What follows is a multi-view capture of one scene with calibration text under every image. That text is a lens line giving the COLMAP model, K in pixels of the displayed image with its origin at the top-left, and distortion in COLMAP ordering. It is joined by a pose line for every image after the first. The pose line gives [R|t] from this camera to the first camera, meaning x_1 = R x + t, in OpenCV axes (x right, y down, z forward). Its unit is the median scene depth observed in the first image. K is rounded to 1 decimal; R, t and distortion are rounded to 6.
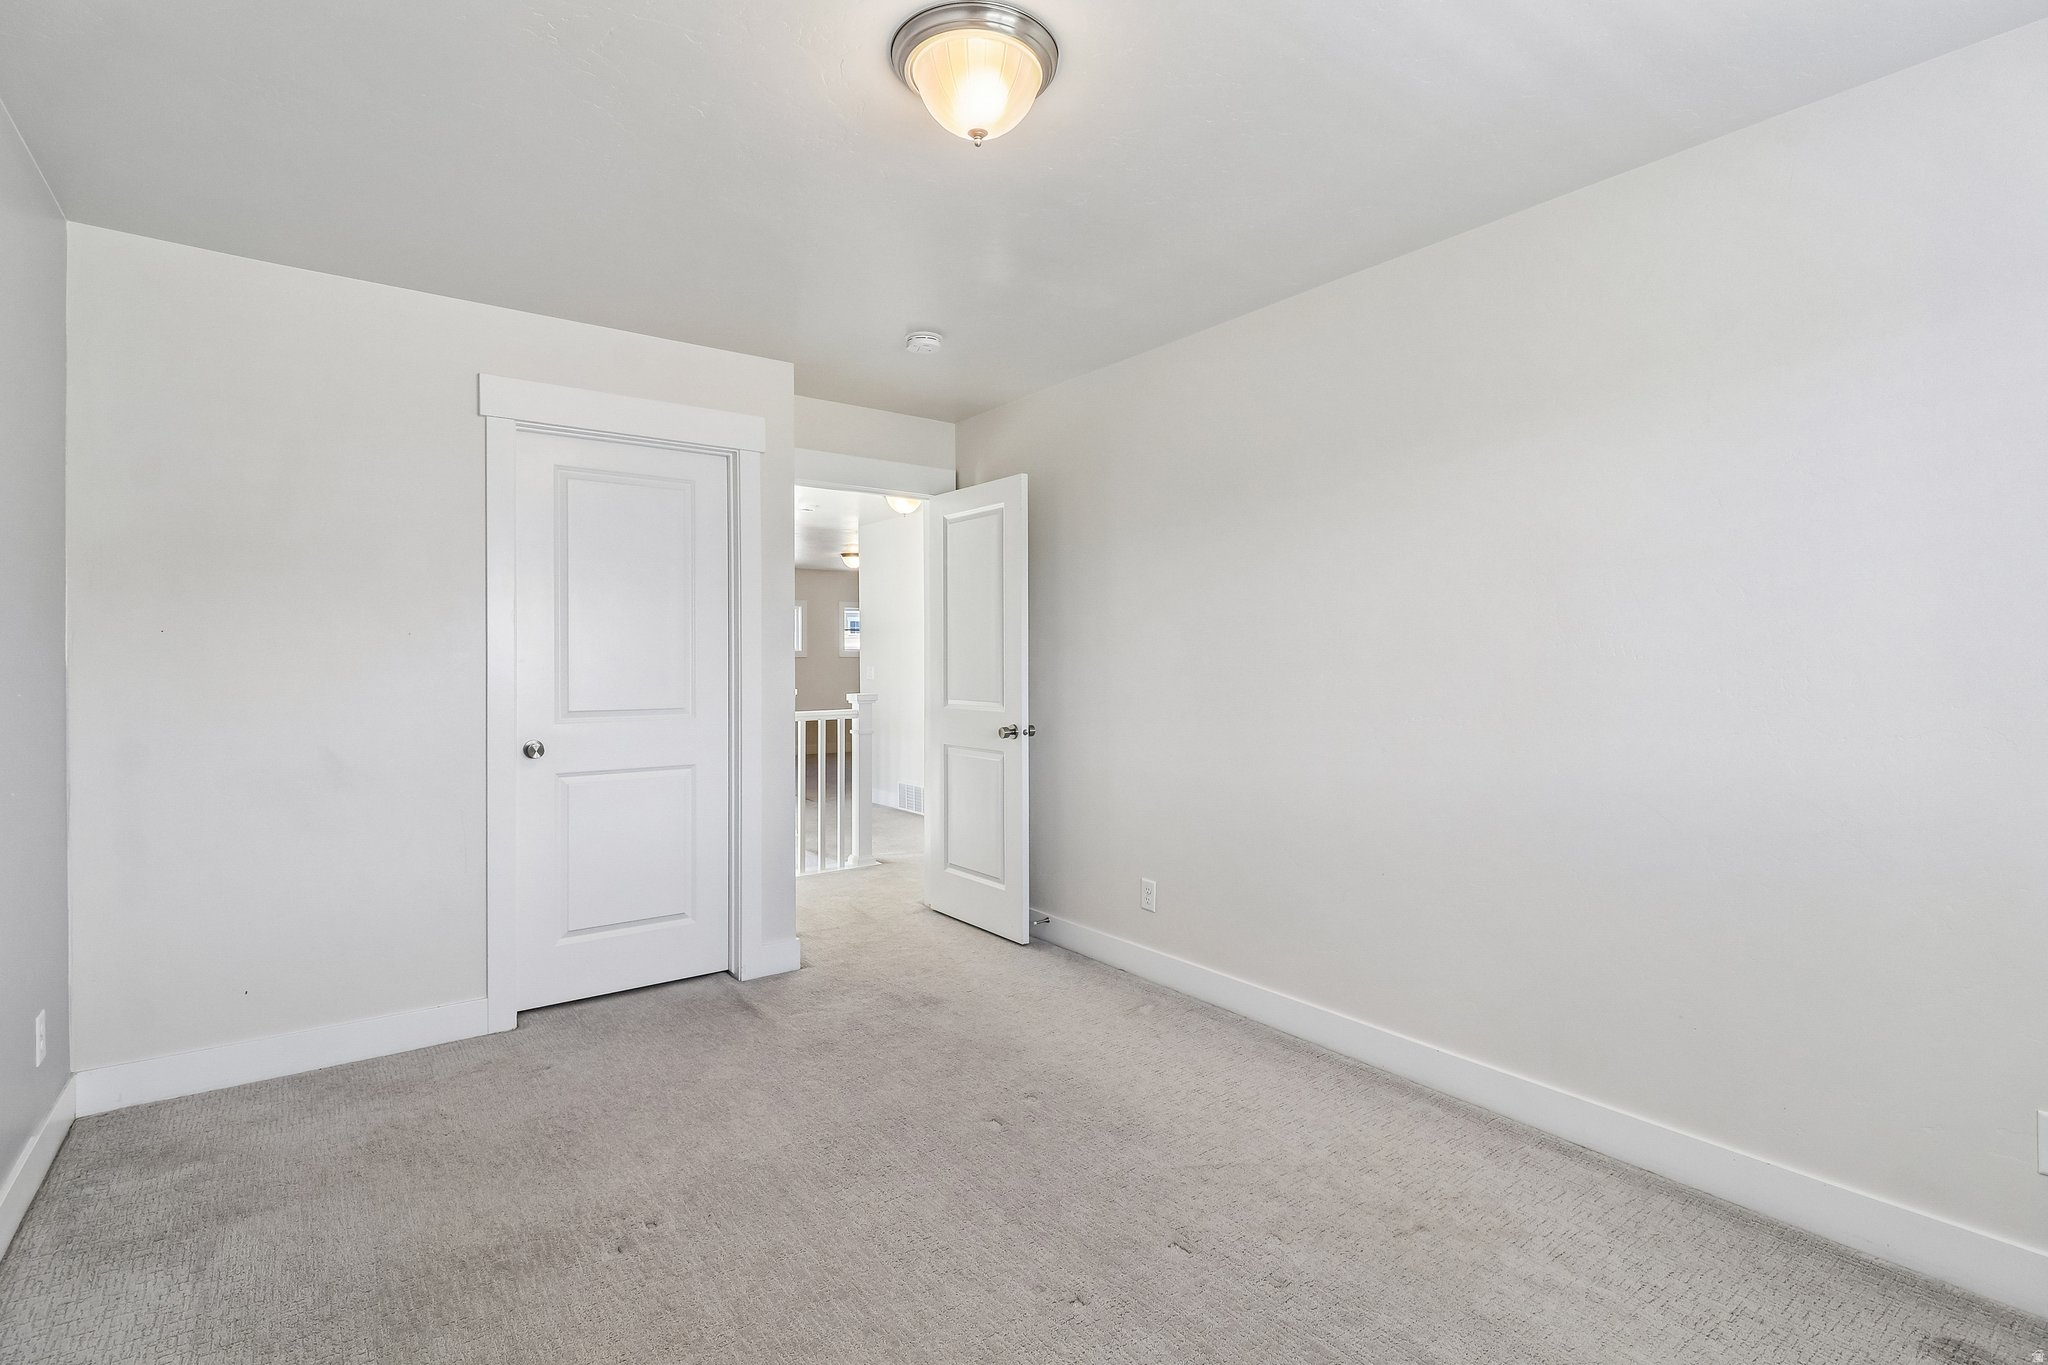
lens RADIAL K [[951.0, 0, 987.0], [0, 951.0, 657.2], [0, 0, 1]] dist [0.021495, -0.012032]
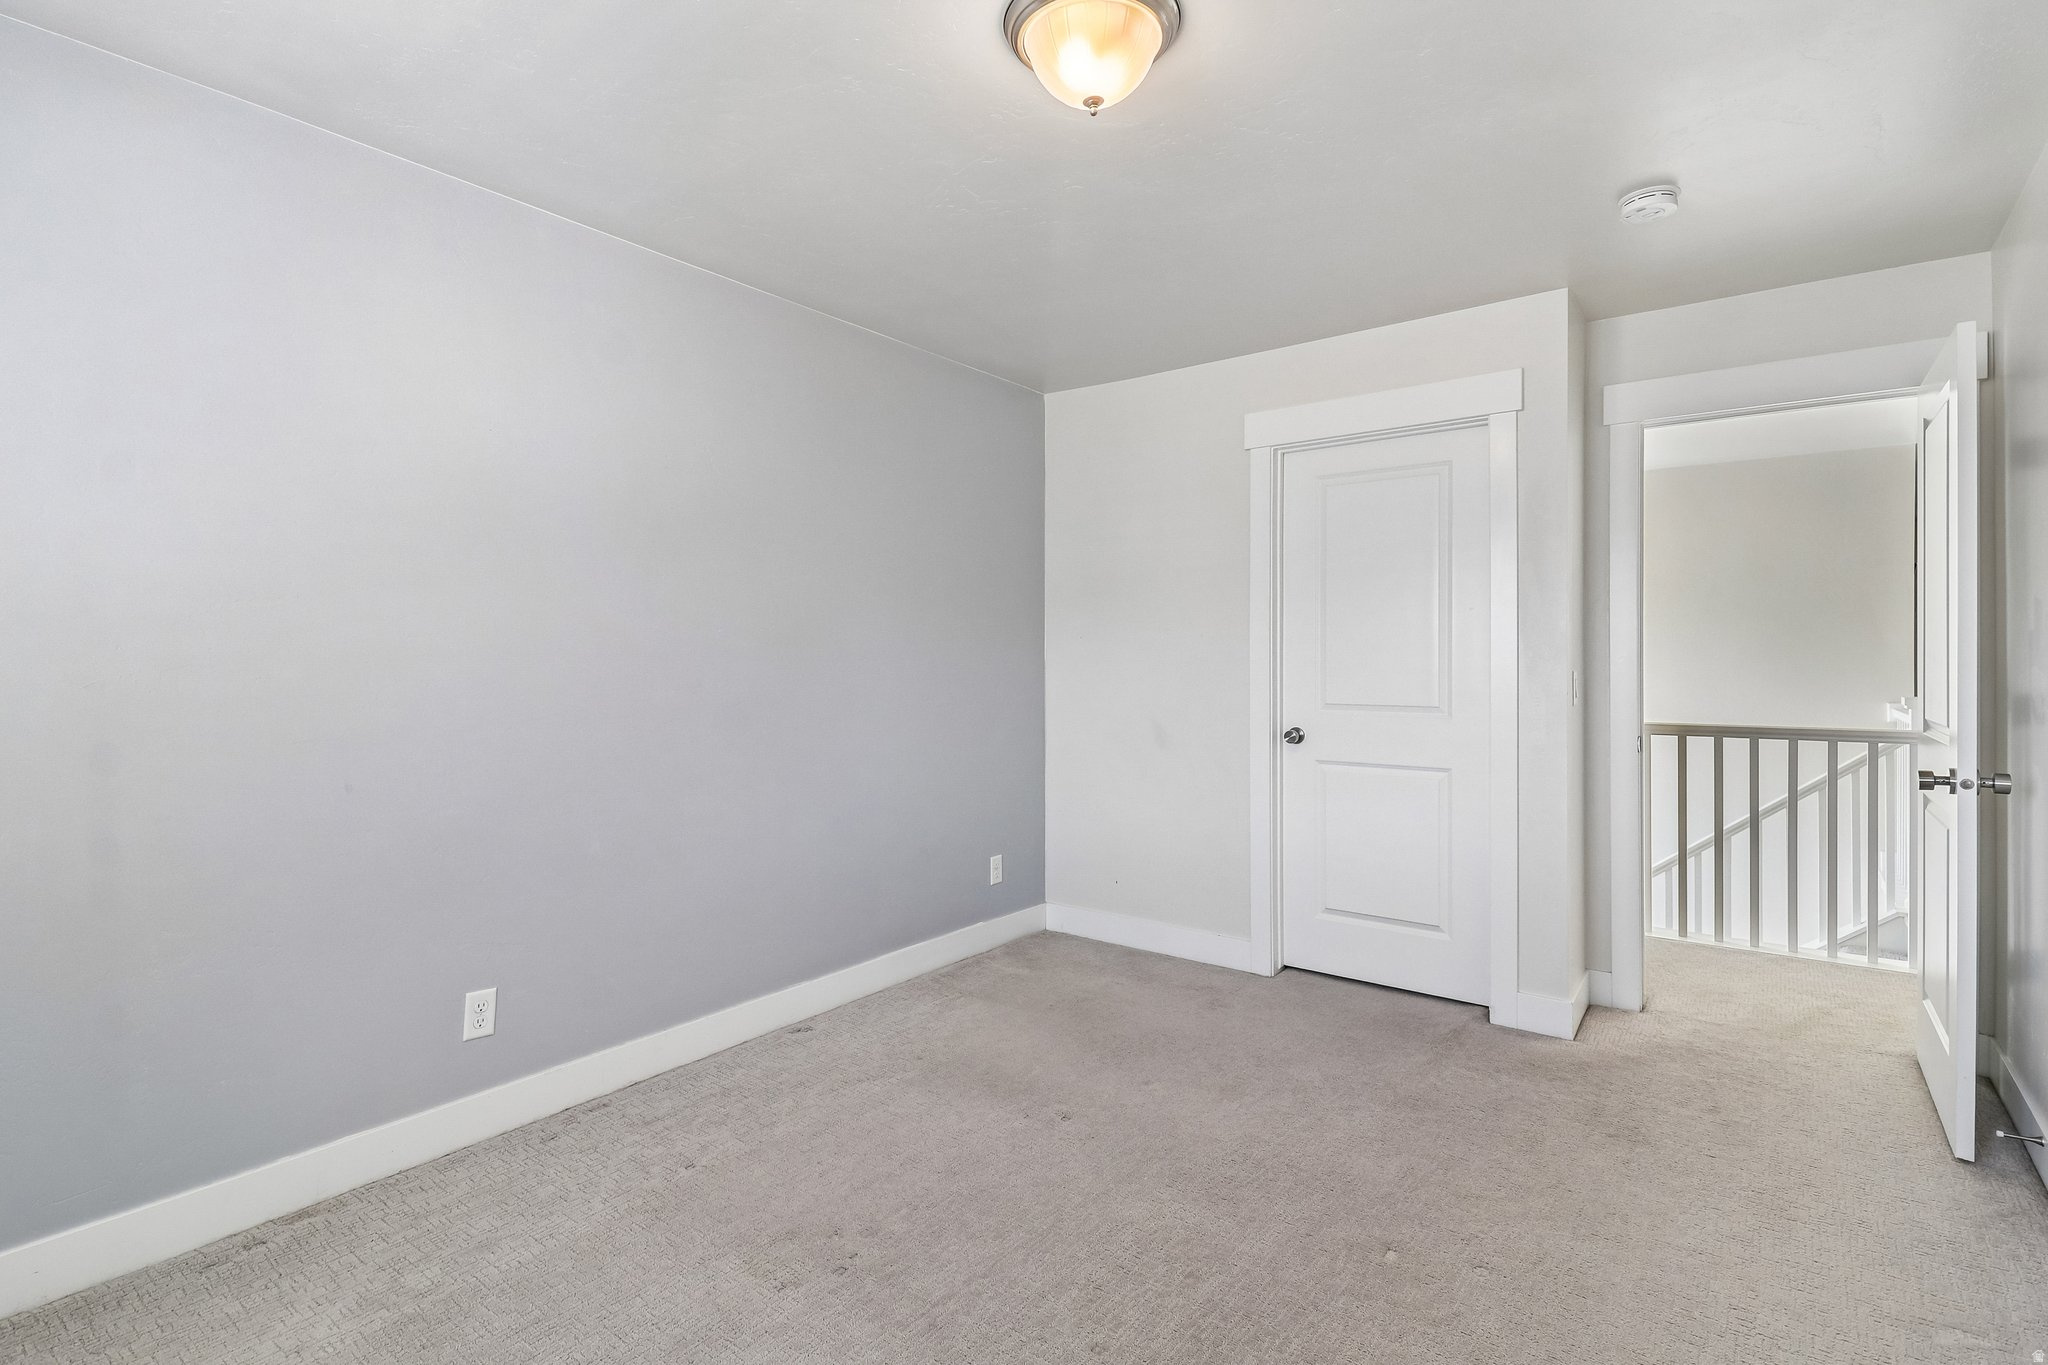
lens RADIAL K [[951.0, 0, 1042.0], [0, 951.0, 667.8], [0, 0, 1]] dist [0.021495, -0.012032]
pose [[0.314326, 0.009809, -0.949264, 0.490080], [0.001801, 0.999939, 0.010929, 0.004659], [0.949313, -0.005145, 0.314289, 0.372640]]
